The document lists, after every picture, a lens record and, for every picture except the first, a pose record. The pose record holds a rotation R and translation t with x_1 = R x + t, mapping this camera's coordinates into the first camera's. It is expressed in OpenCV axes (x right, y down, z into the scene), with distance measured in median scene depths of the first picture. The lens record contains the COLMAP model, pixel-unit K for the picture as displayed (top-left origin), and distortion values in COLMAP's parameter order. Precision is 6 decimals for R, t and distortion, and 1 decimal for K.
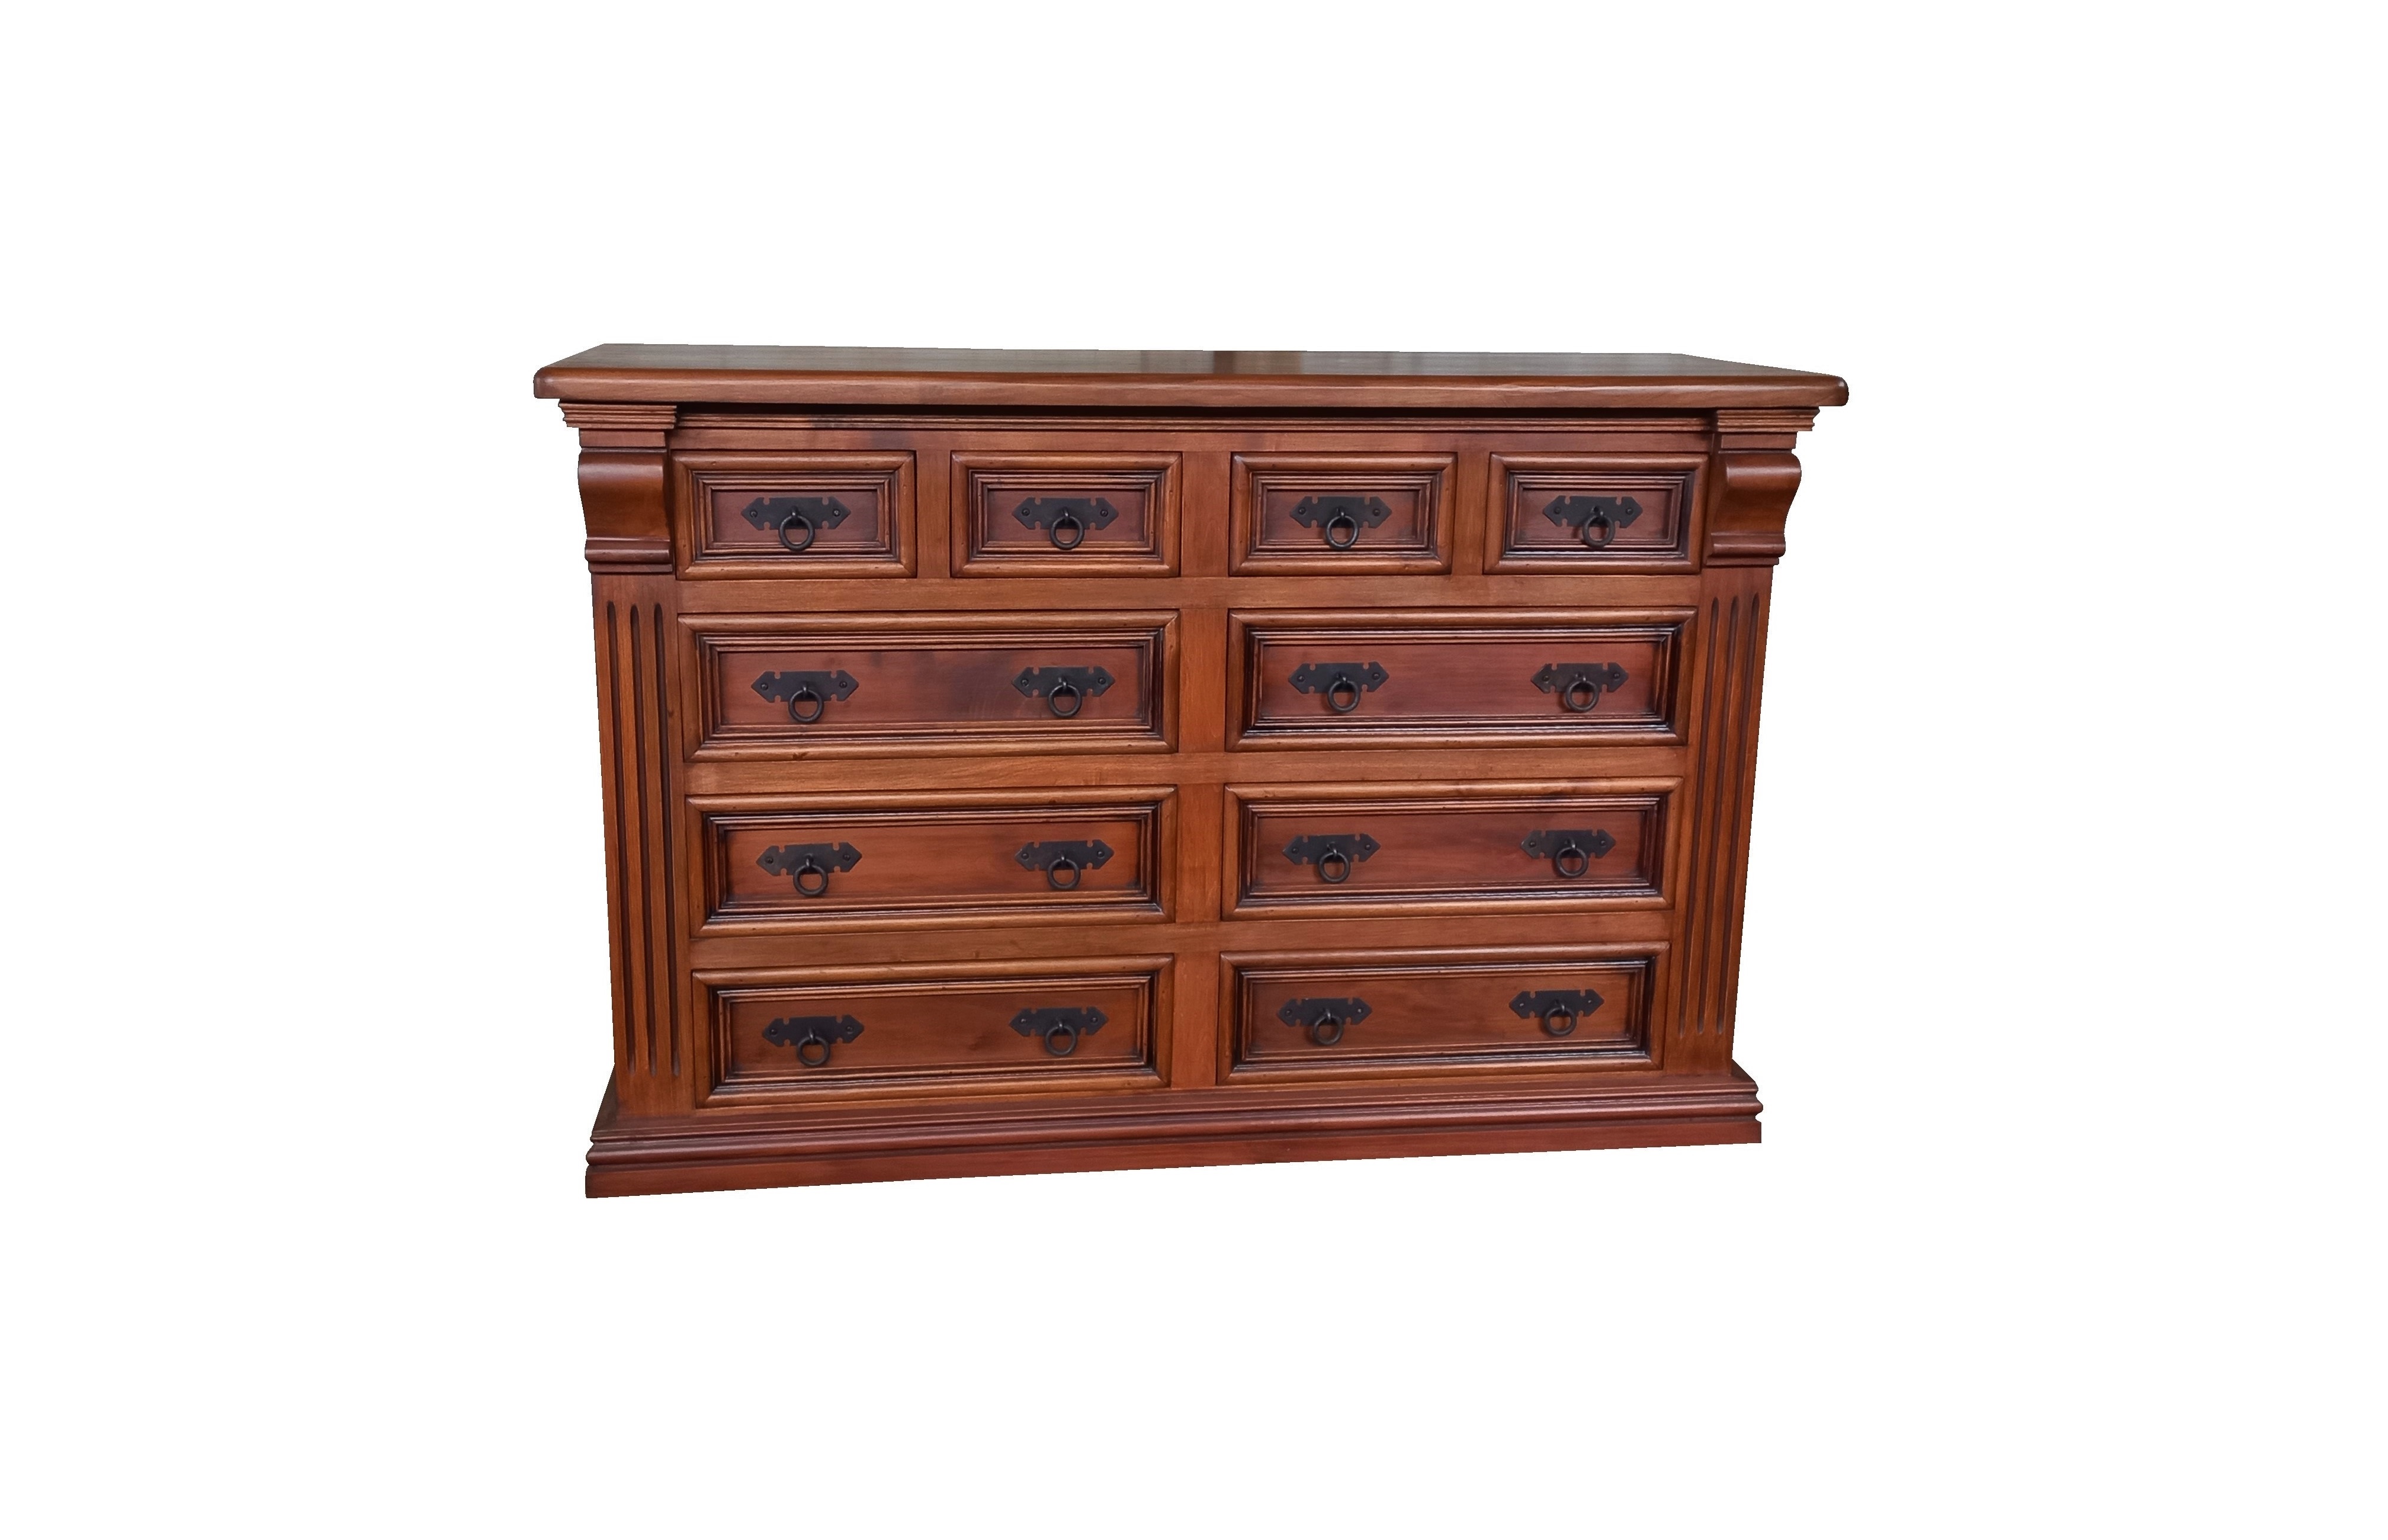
lens RADIAL K [[2155.3, 0, 1194.0], [0, 2155.3, 770.0], [0, 0, 1]] dist [0.010843, 0.005479]
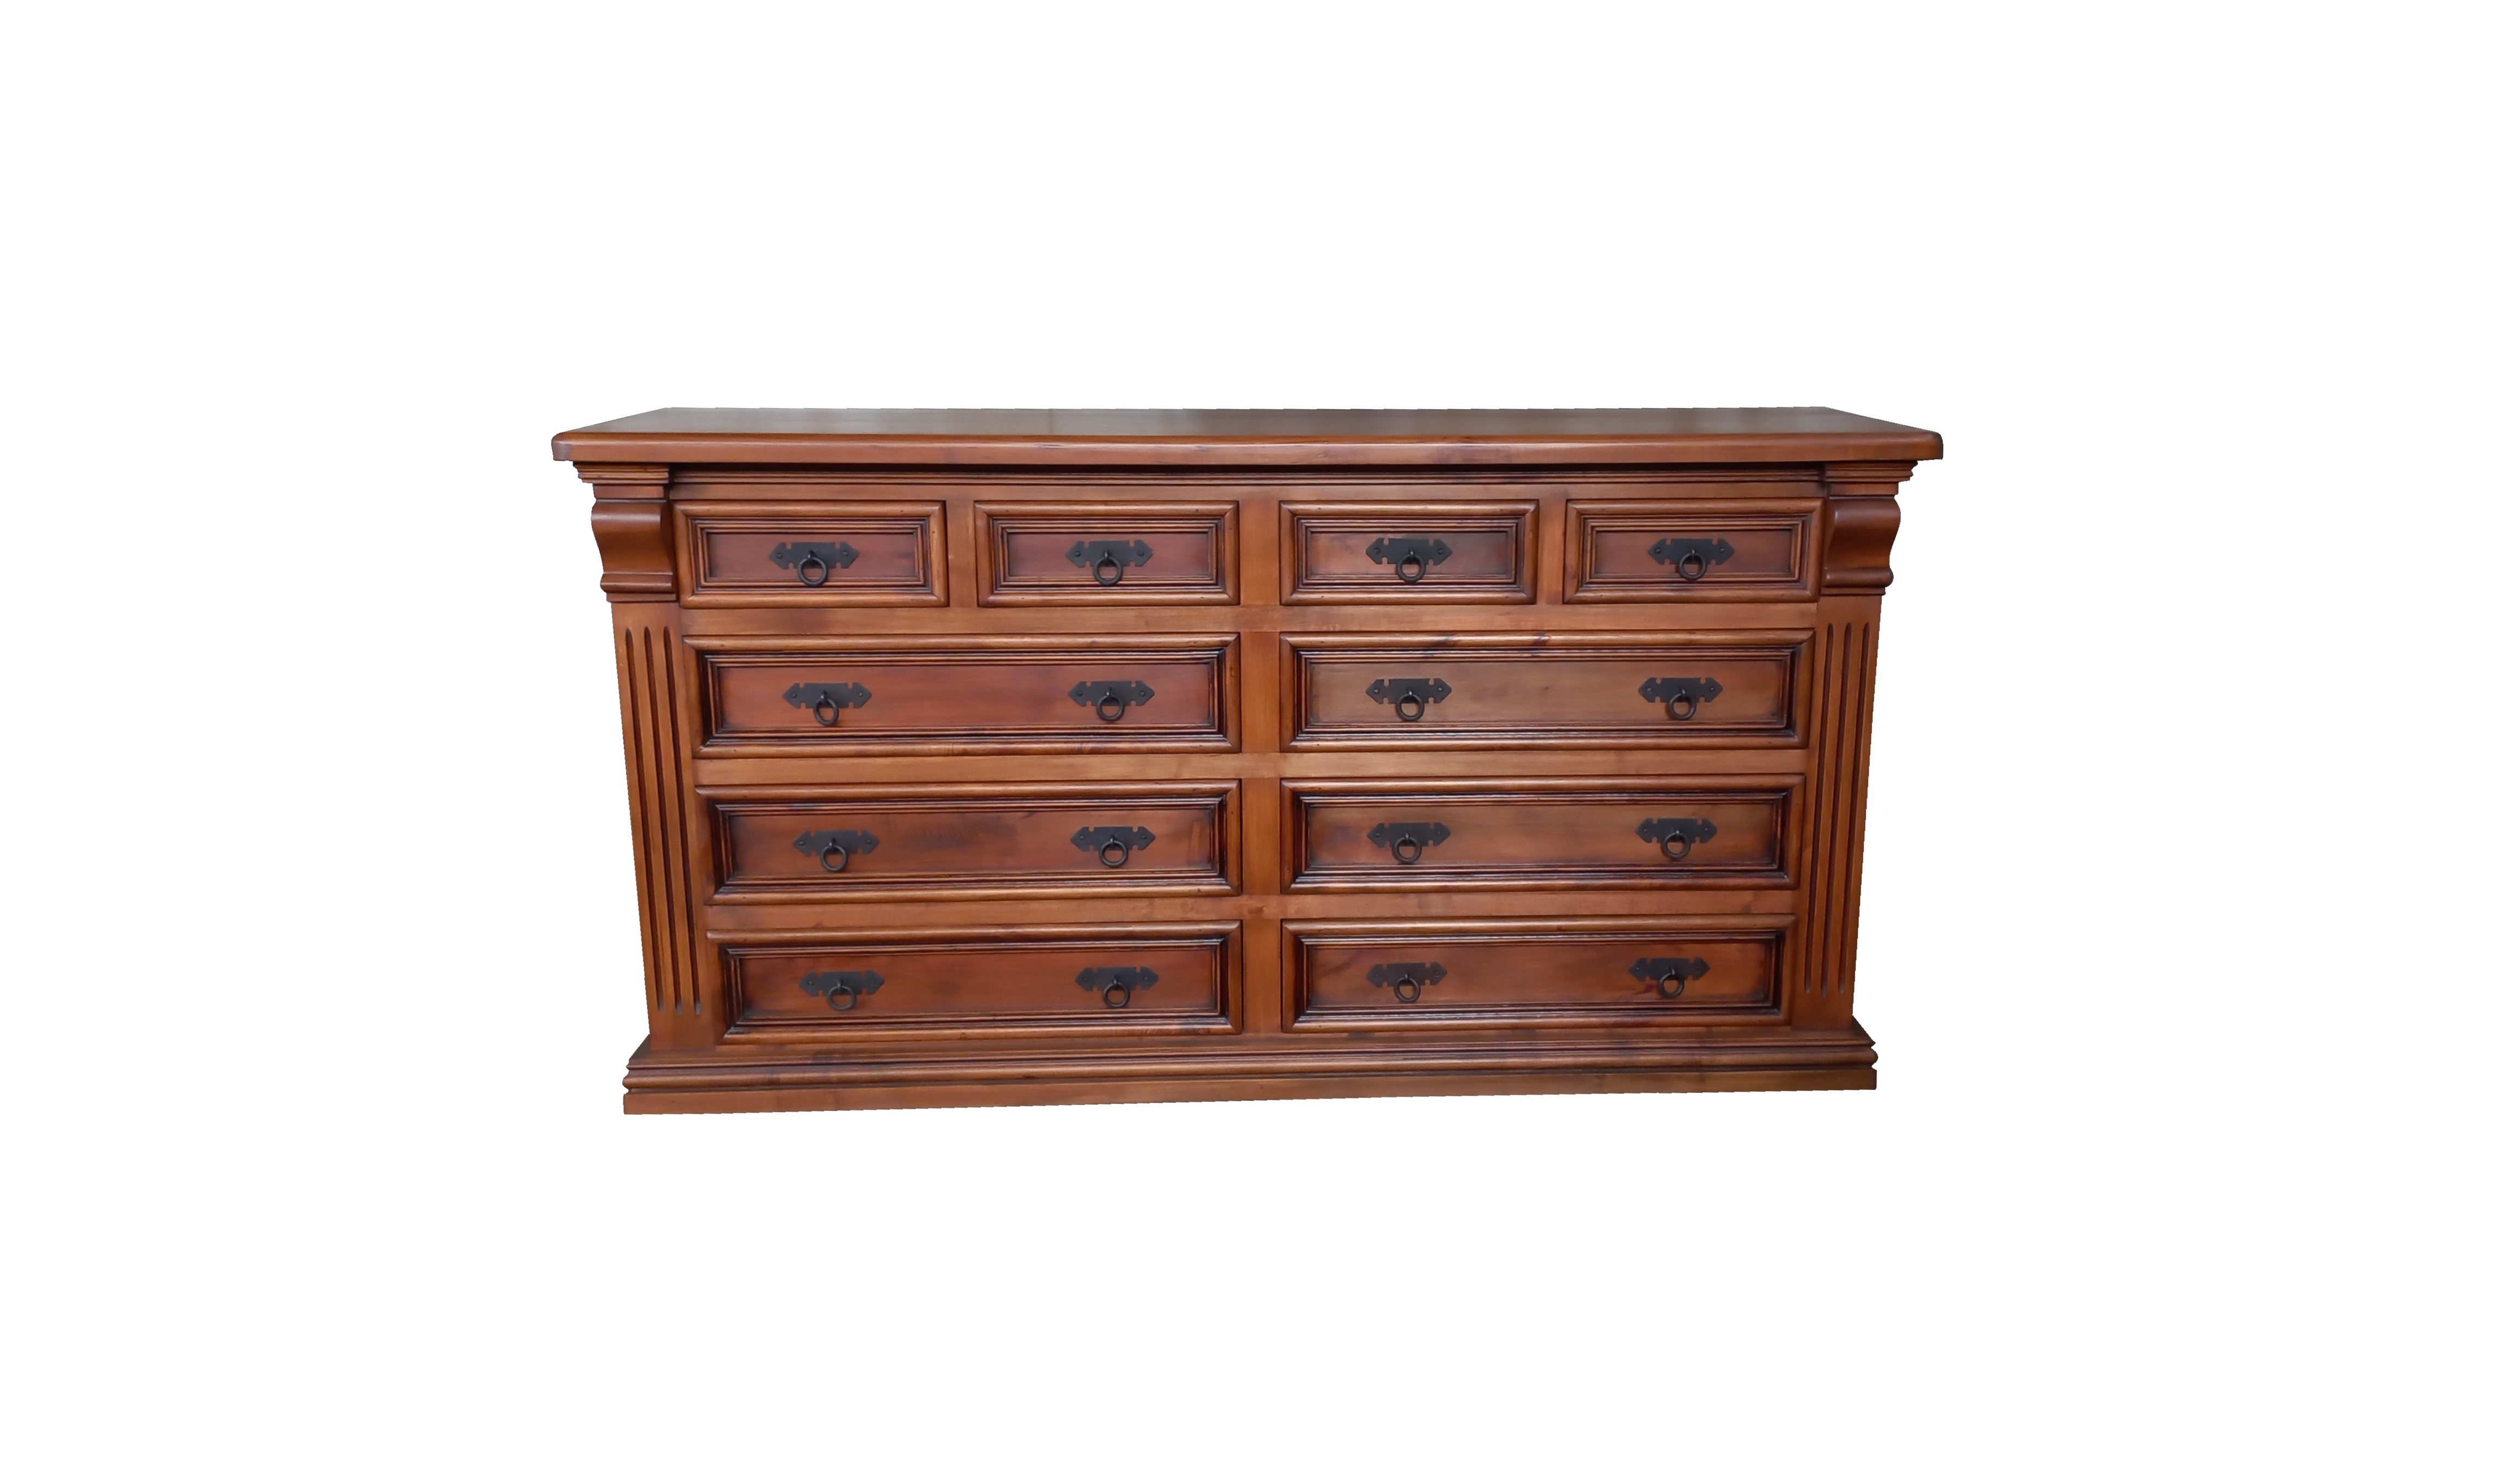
lens RADIAL K [[1800.3, 0, 1260.0], [0, 1800.3, 741.0], [0, 0, 1]] dist [0.000620, -0.001070]
pose [[0.996942, 0.007603, -0.077776, 0.140601], [-0.008637, 0.999879, -0.012958, -0.002743], [0.077668, 0.013590, 0.996887, 0.017043]]
